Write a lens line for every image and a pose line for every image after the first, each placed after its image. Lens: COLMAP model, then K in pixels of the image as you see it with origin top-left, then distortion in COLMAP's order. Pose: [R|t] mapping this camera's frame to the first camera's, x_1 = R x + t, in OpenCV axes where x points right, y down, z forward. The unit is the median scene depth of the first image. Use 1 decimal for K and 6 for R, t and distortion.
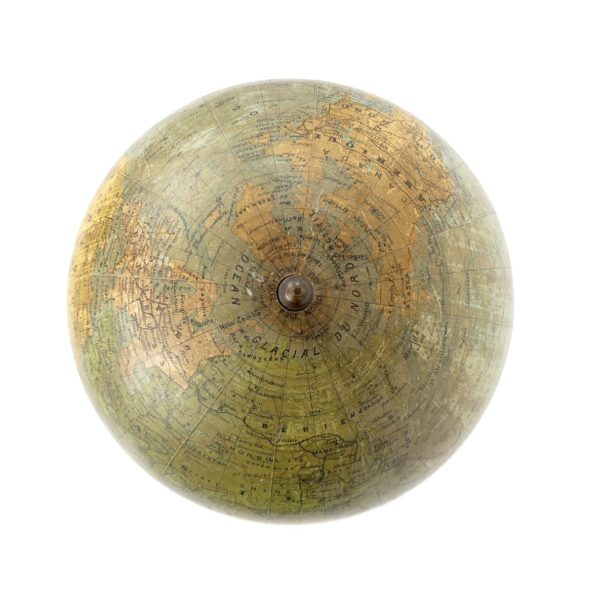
lens RADIAL K [[1876.9, 0, 300.0], [0, 1876.9, 300.0], [0, 0, 1]] dist [-0.036729, -0.093458]
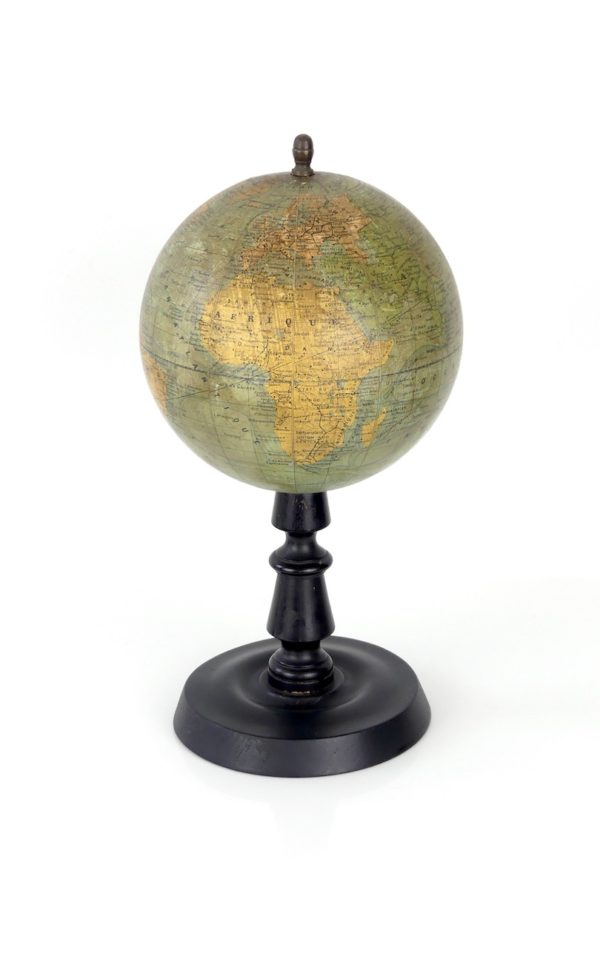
lens RADIAL K [[2100.8, 0, 300.0], [0, 2100.8, 485.0], [0, 0, 1]] dist [0.340306, -0.012208]
pose [[-0.059545, -0.351278, 0.934376, -1.655474], [0.997085, 0.023797, 0.072488, -0.121441], [-0.047699, 0.935969, 0.348837, 0.627130]]
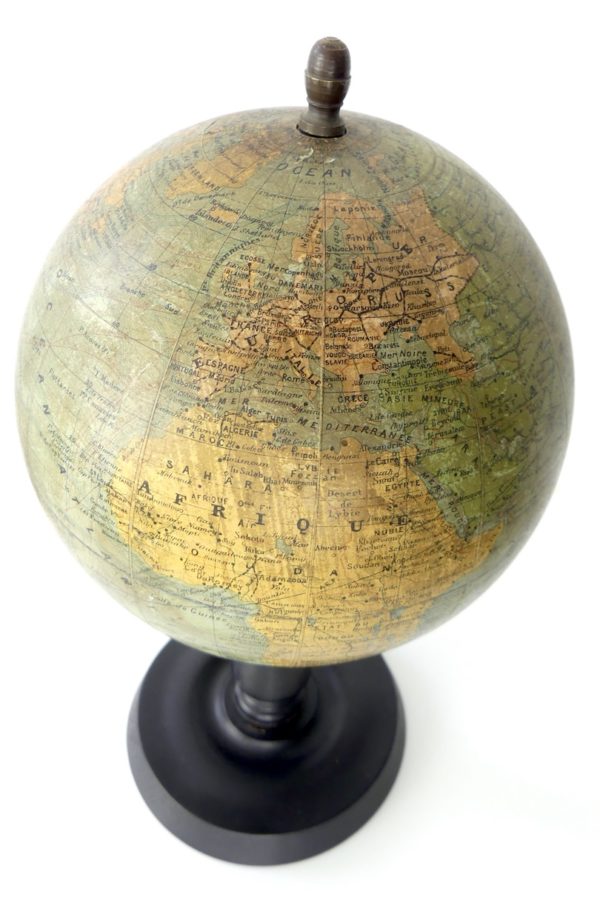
lens RADIAL K [[730.6, 0, 300.0], [0, 730.6, 450.0], [0, 0, 1]] dist [0.000221, -0.000296]
pose [[-0.137206, -0.702784, 0.698047, -0.282851], [0.983090, -0.010328, 0.182834, -0.064096], [-0.121283, 0.711329, 0.692316, 0.876434]]
